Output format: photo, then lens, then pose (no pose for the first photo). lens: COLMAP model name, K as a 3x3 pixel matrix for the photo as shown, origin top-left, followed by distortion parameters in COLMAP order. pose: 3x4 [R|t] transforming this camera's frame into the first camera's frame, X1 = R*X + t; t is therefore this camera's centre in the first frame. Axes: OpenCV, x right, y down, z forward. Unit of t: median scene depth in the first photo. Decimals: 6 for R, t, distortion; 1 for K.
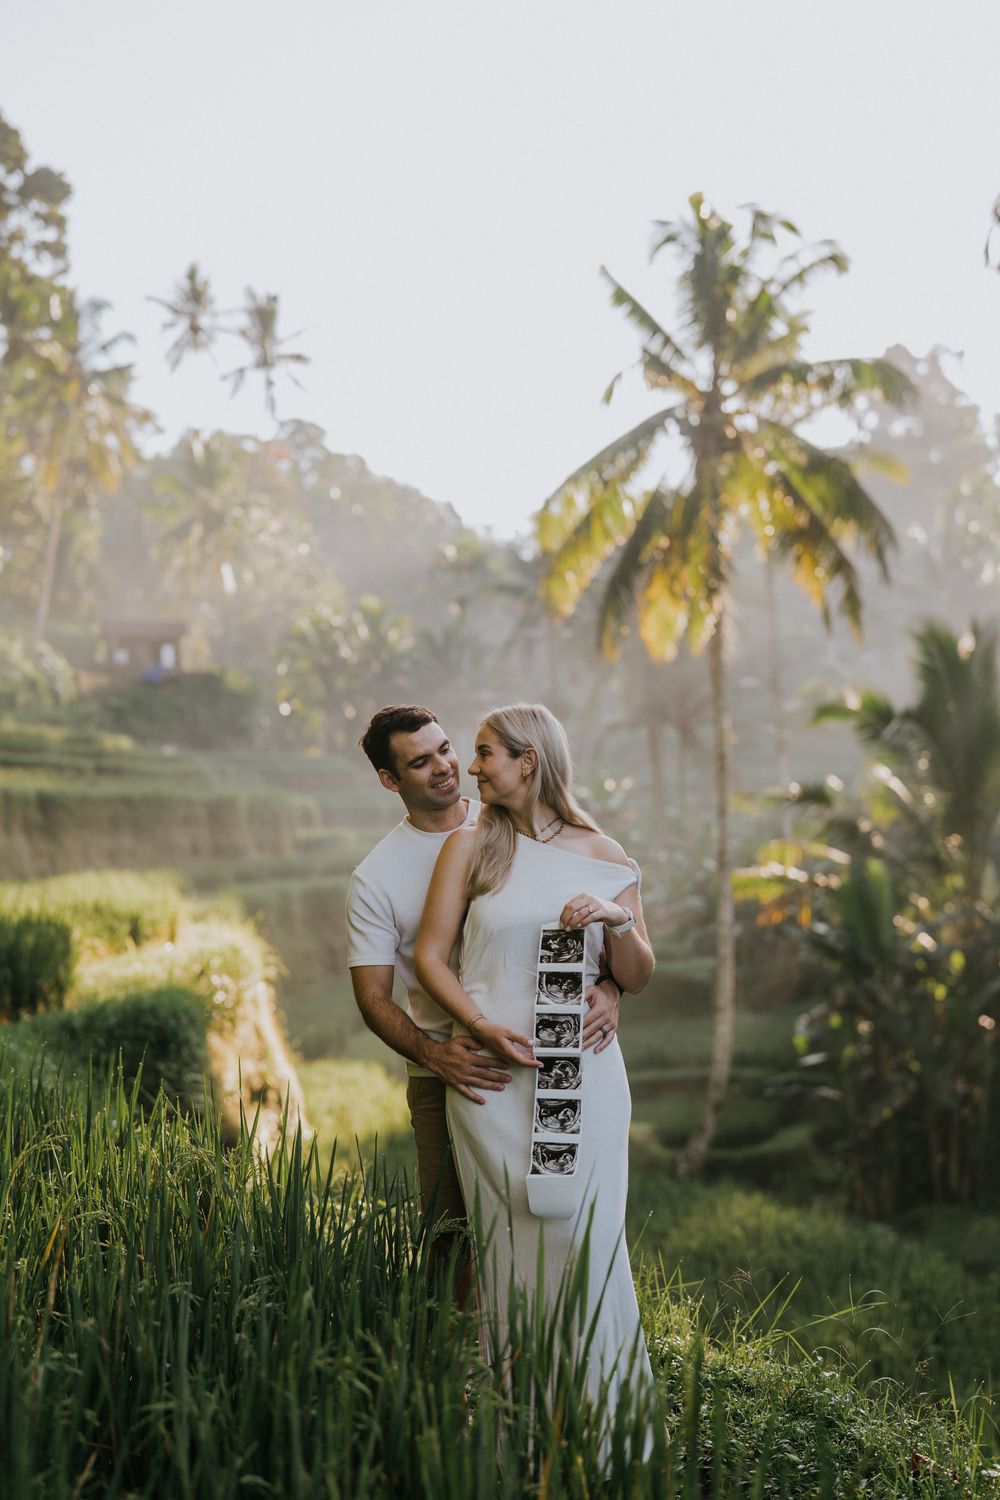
lens RADIAL K [[2058.6, 0, 500.0], [0, 2058.6, 750.0], [0, 0, 1]] dist [-0.147021, 0.939669]
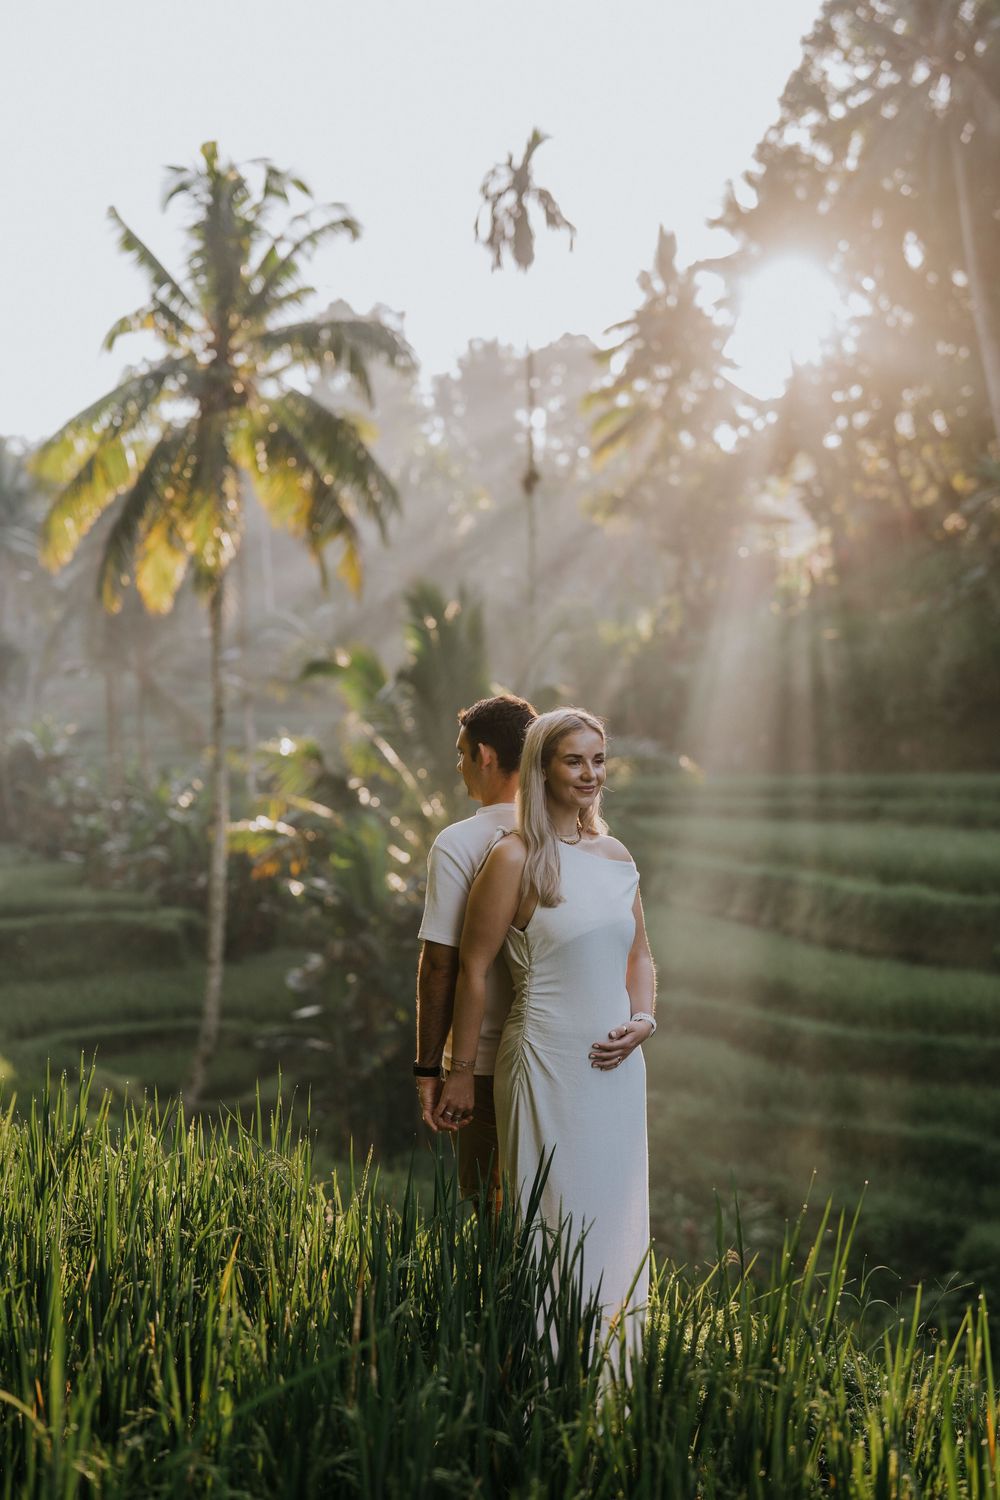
lens RADIAL K [[2058.6, 0, 500.0], [0, 2058.6, 750.0], [0, 0, 1]] dist [-0.147021, 0.939669]
pose [[0.960135, 0.022321, 0.278644, -0.038537], [-0.029686, 0.999312, 0.022240, -0.004067], [-0.277955, -0.029626, 0.960137, -0.001200]]
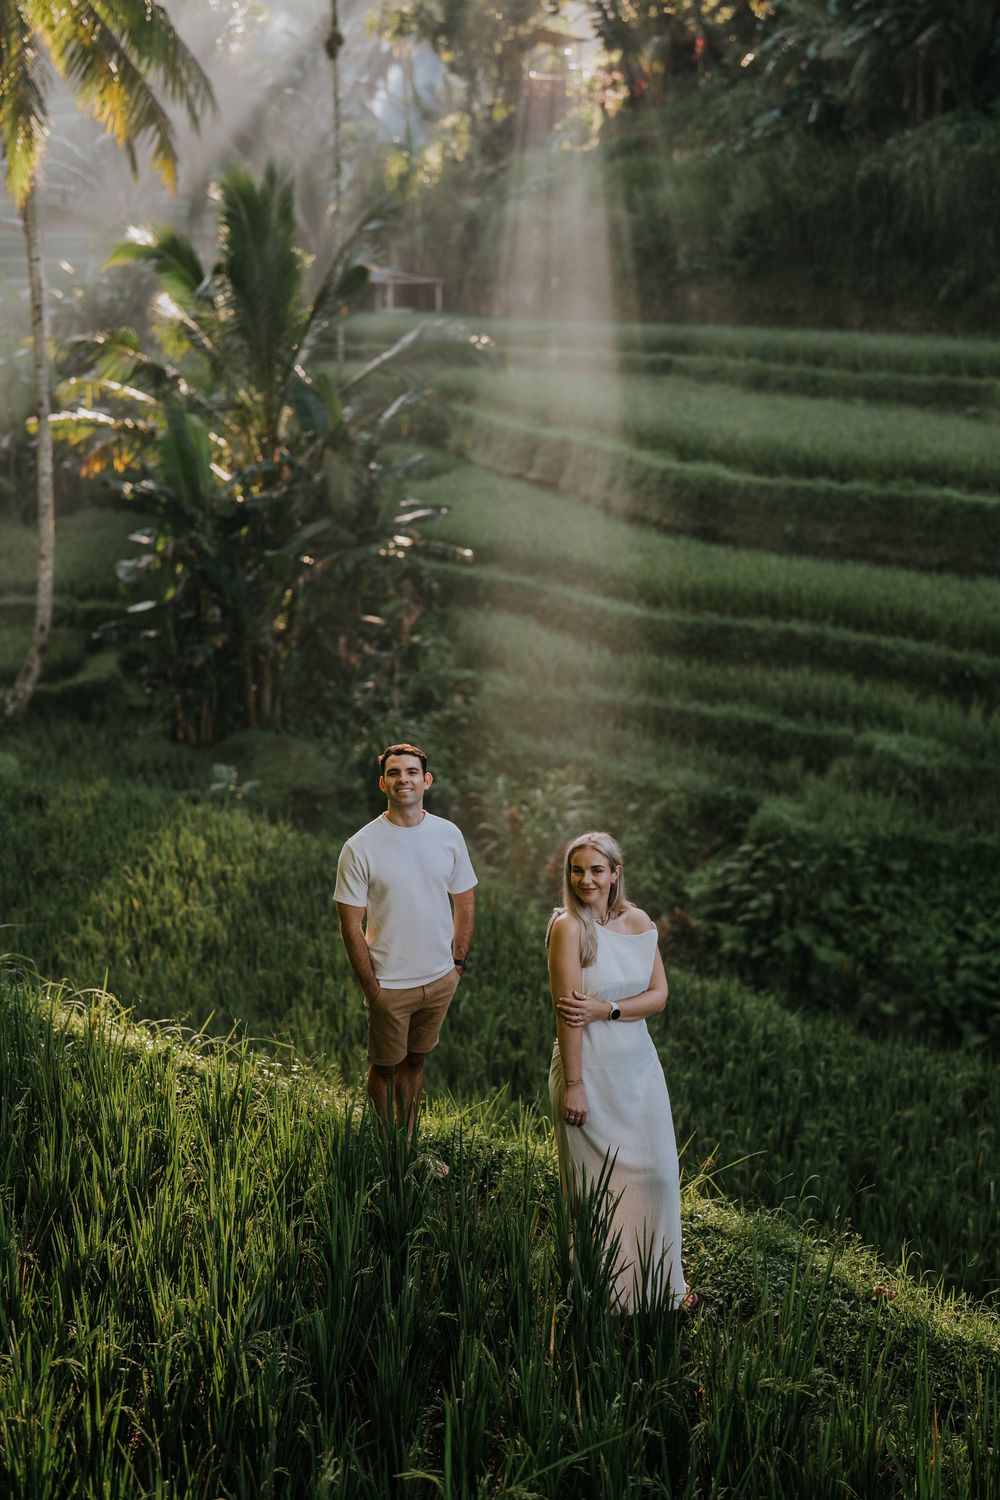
lens RADIAL K [[2058.6, 0, 500.0], [0, 2058.6, 750.0], [0, 0, 1]] dist [-0.147021, 0.939669]
pose [[0.923202, -0.070009, 0.377884, -0.075498], [-0.034333, 0.964312, 0.262532, -0.057337], [-0.382778, -0.255344, 0.887852, -0.032746]]
